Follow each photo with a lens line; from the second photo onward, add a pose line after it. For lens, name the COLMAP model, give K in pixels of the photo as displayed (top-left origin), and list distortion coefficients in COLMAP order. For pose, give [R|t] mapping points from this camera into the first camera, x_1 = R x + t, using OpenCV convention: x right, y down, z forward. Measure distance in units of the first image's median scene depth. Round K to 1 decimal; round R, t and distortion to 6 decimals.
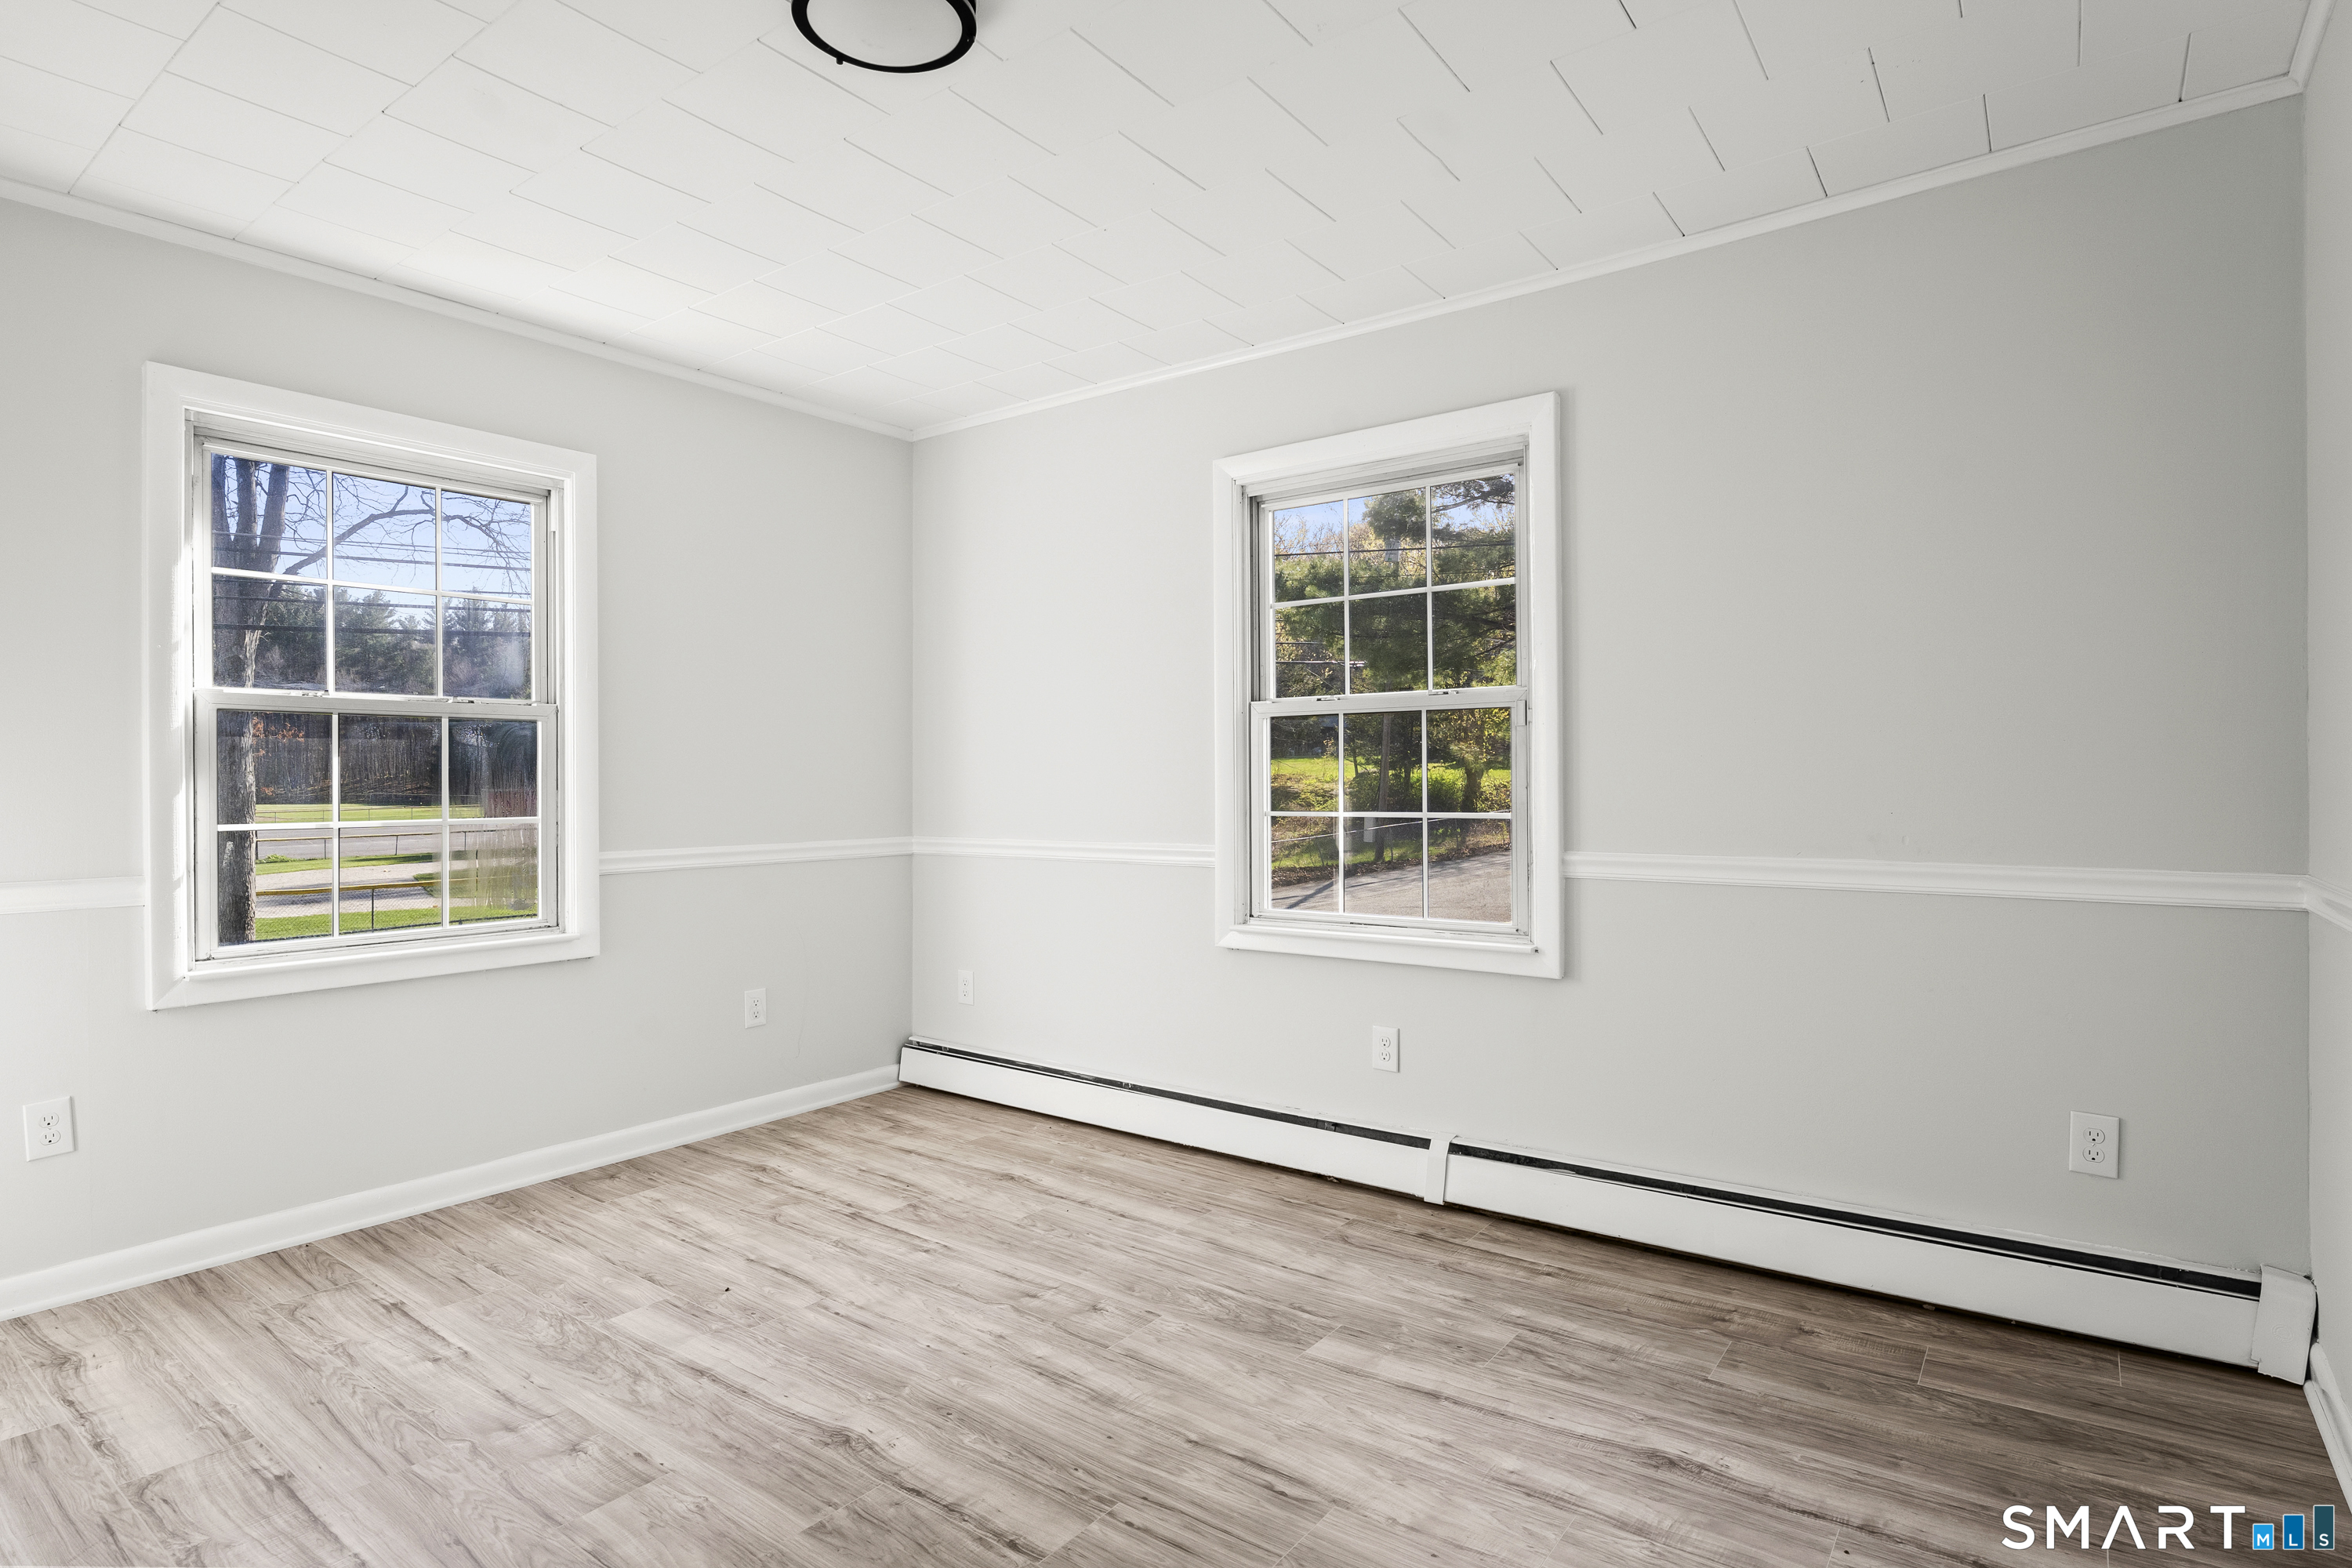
lens RADIAL K [[1201.8, 0, 1176.0], [0, 1201.8, 784.0], [0, 0, 1]] dist [-0.018196, -0.000385]
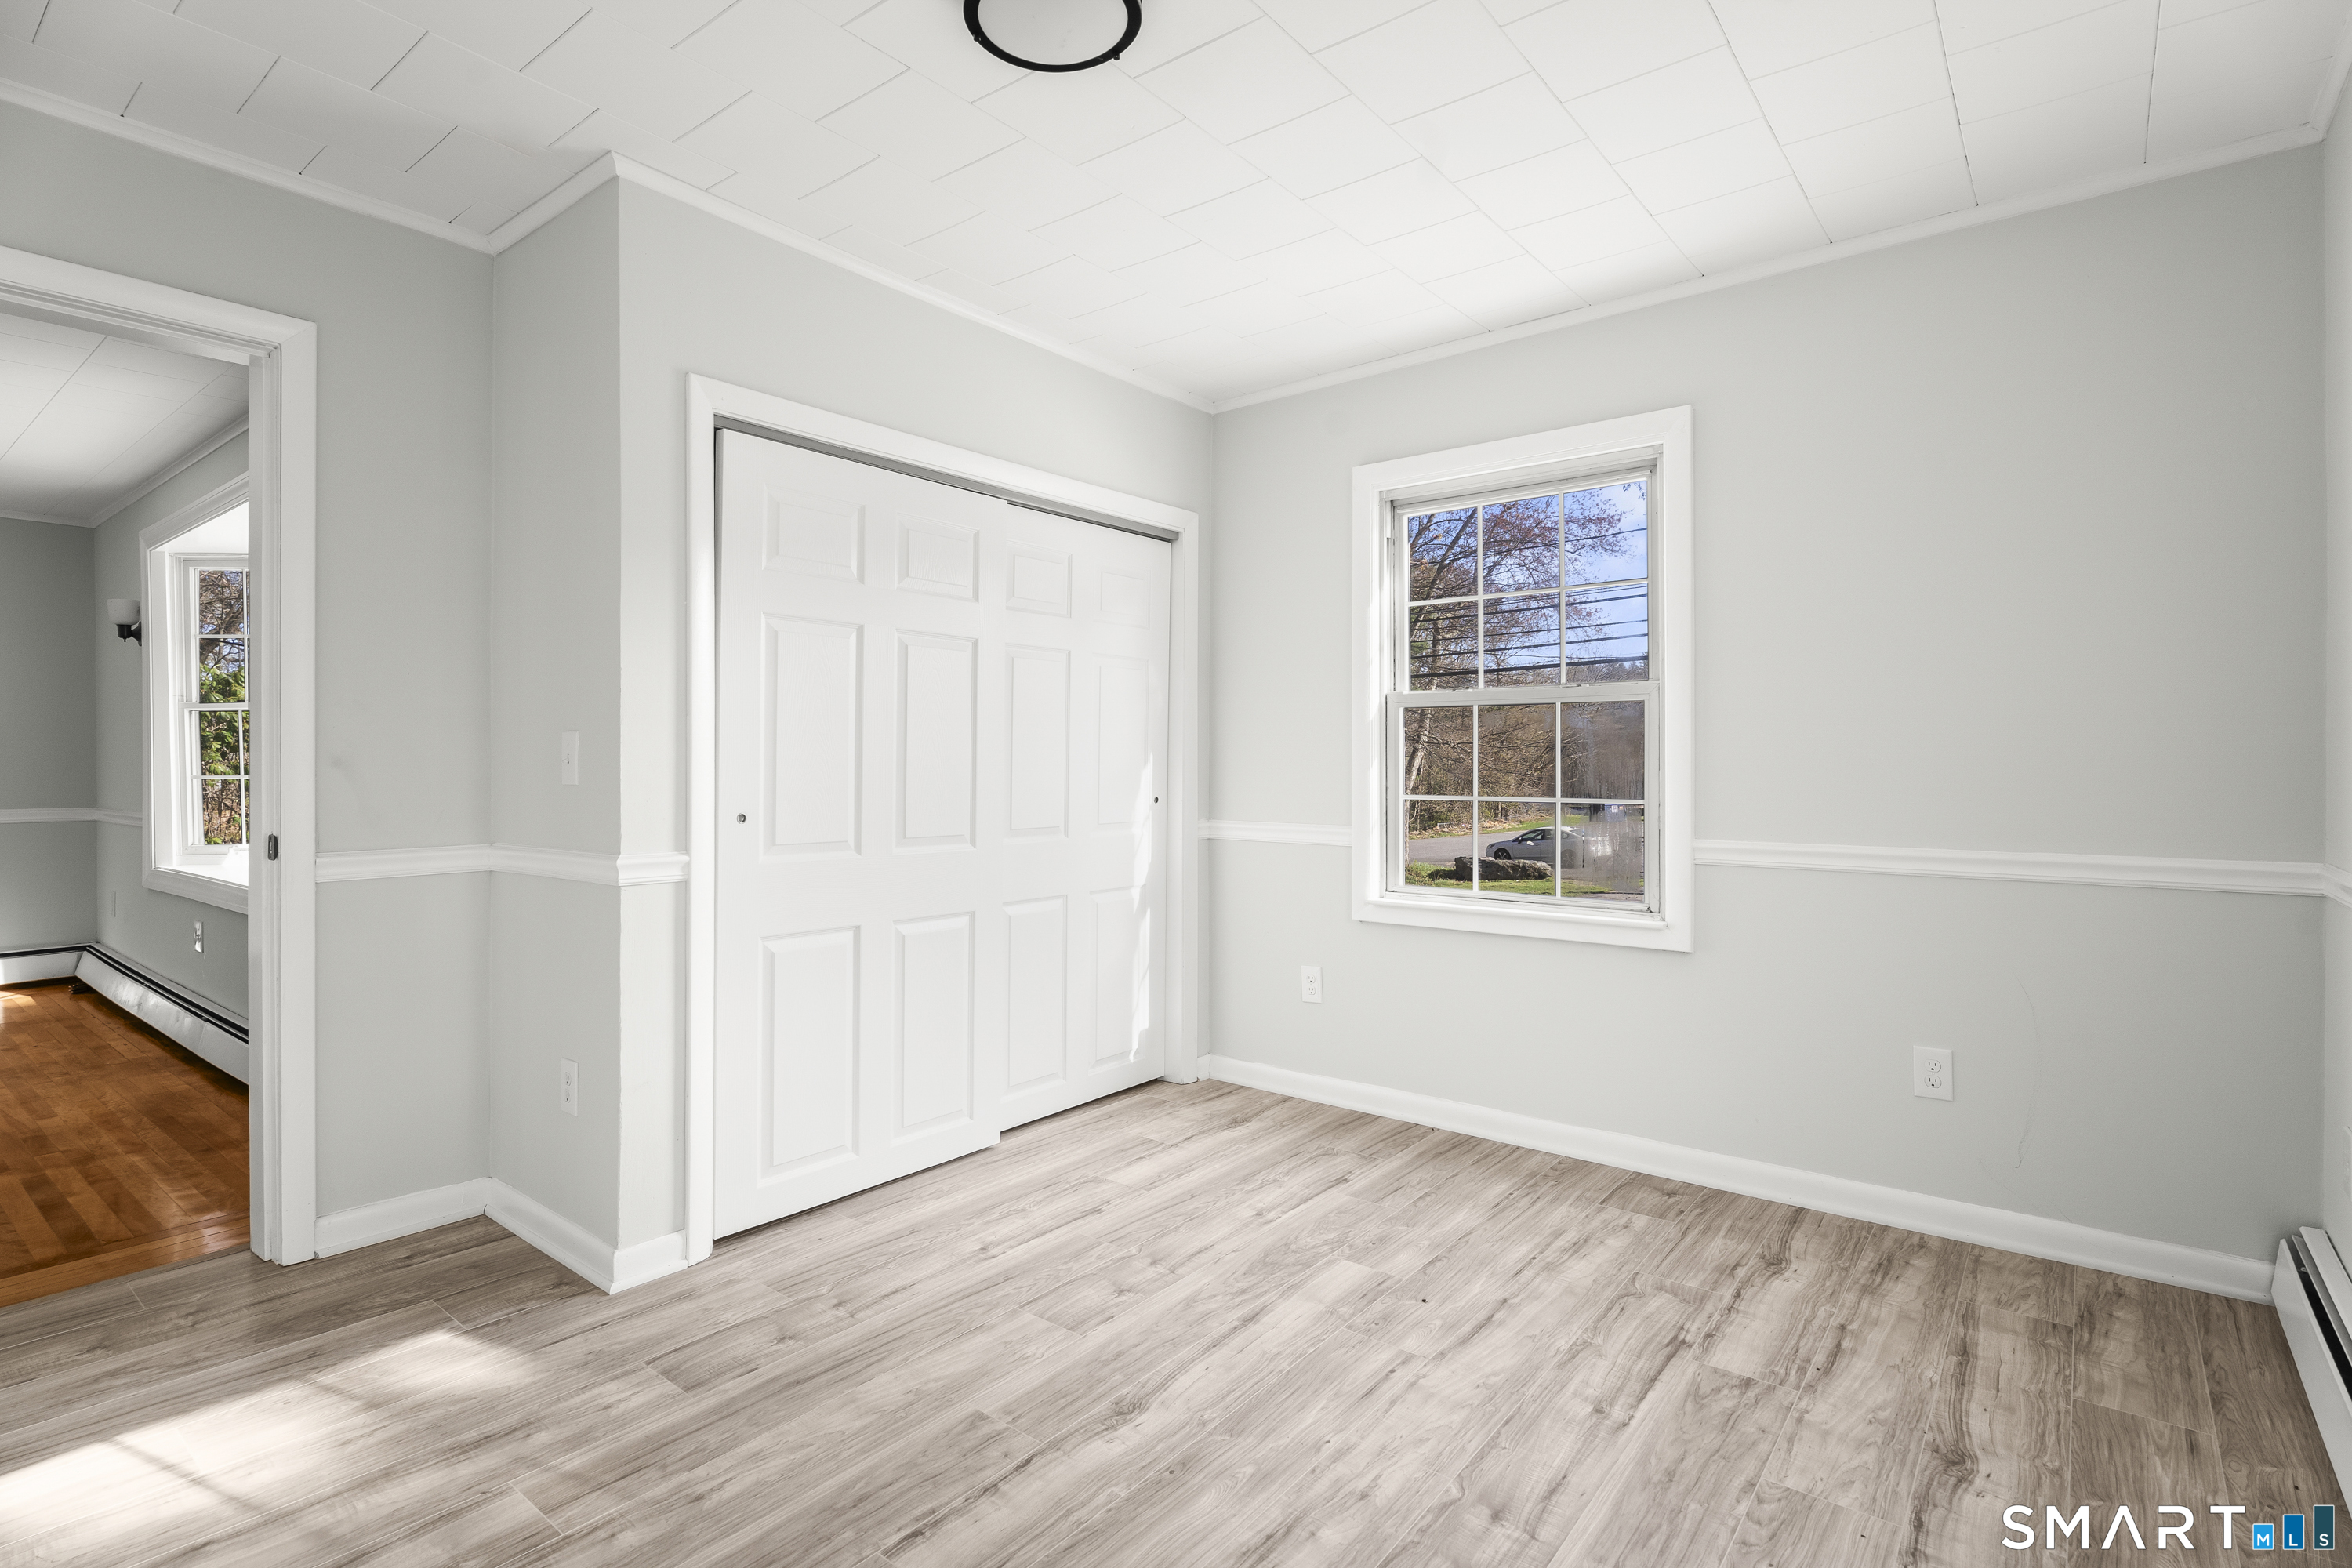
lens RADIAL K [[1143.4, 0, 1160.3], [0, 1143.4, 764.2], [0, 0, 1]] dist [-0.004066, -0.001322]
pose [[-0.032739, 0.007719, -0.999434, 0.596983], [-0.005317, 0.999955, 0.007897, -0.008545], [0.999450, 0.005572, -0.032697, 0.918394]]
